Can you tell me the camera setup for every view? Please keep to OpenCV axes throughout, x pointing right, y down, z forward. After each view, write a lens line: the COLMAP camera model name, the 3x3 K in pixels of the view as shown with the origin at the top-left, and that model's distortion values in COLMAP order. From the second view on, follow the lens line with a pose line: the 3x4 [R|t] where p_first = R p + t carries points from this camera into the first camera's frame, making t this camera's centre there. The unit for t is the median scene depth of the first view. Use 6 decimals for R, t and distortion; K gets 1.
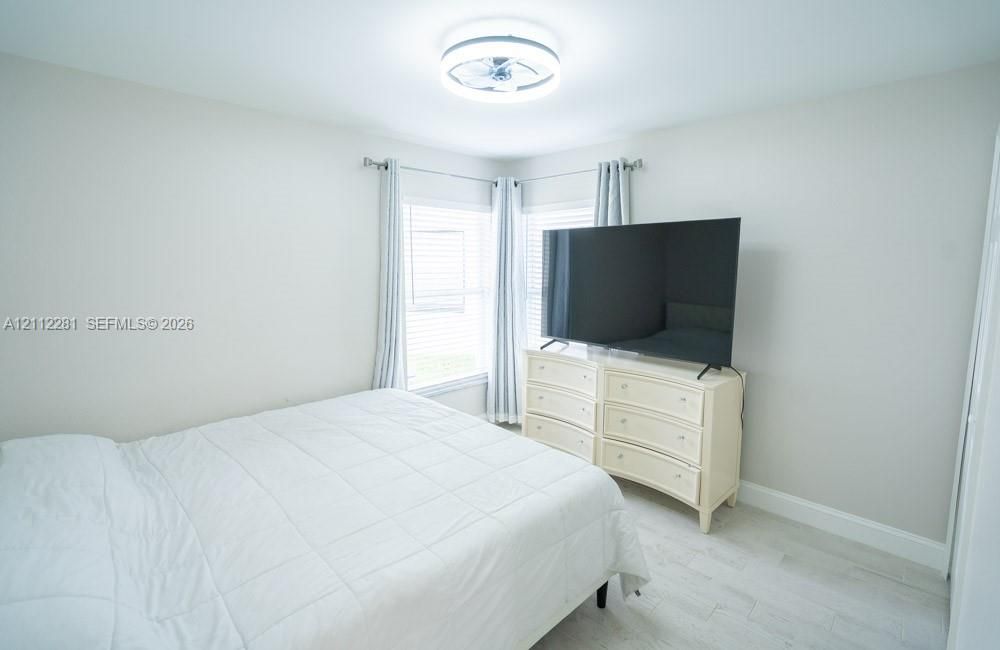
lens RADIAL K [[458.6, 0, 500.0], [0, 458.6, 325.0], [0, 0, 1]] dist [-0.000418, -0.000009]
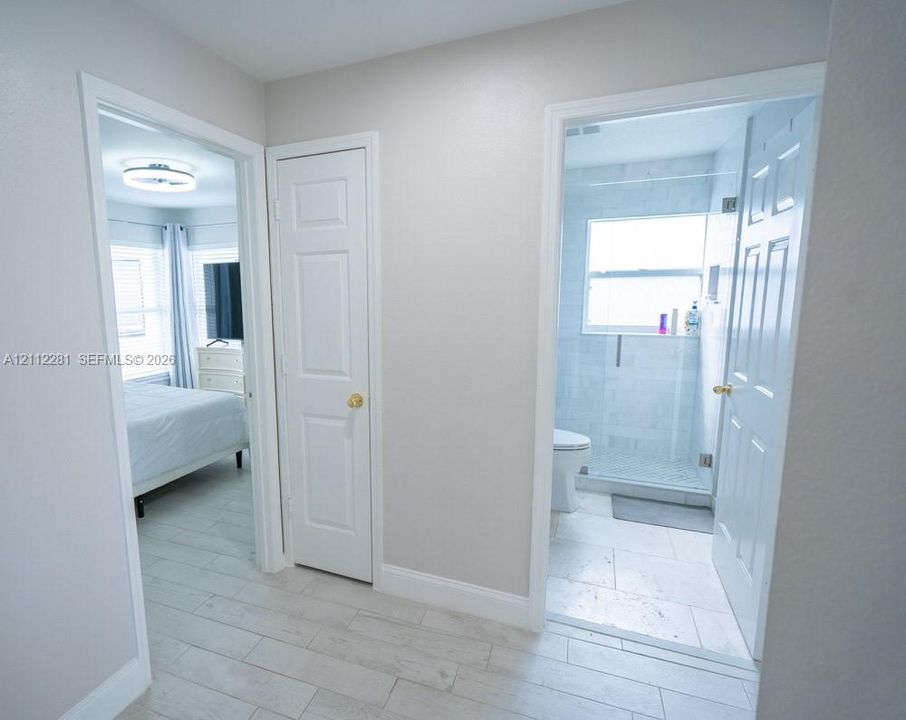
lens RADIAL K [[482.2, 0, 381.0], [0, 482.2, 360.0], [0, 0, 1]] dist [0.002223, 0.000216]
pose [[0.926515, -0.065960, 0.370432, 0.027291], [0.062012, 0.997820, 0.022571, 0.082756], [-0.371113, 0.002059, 0.928585, -0.539679]]
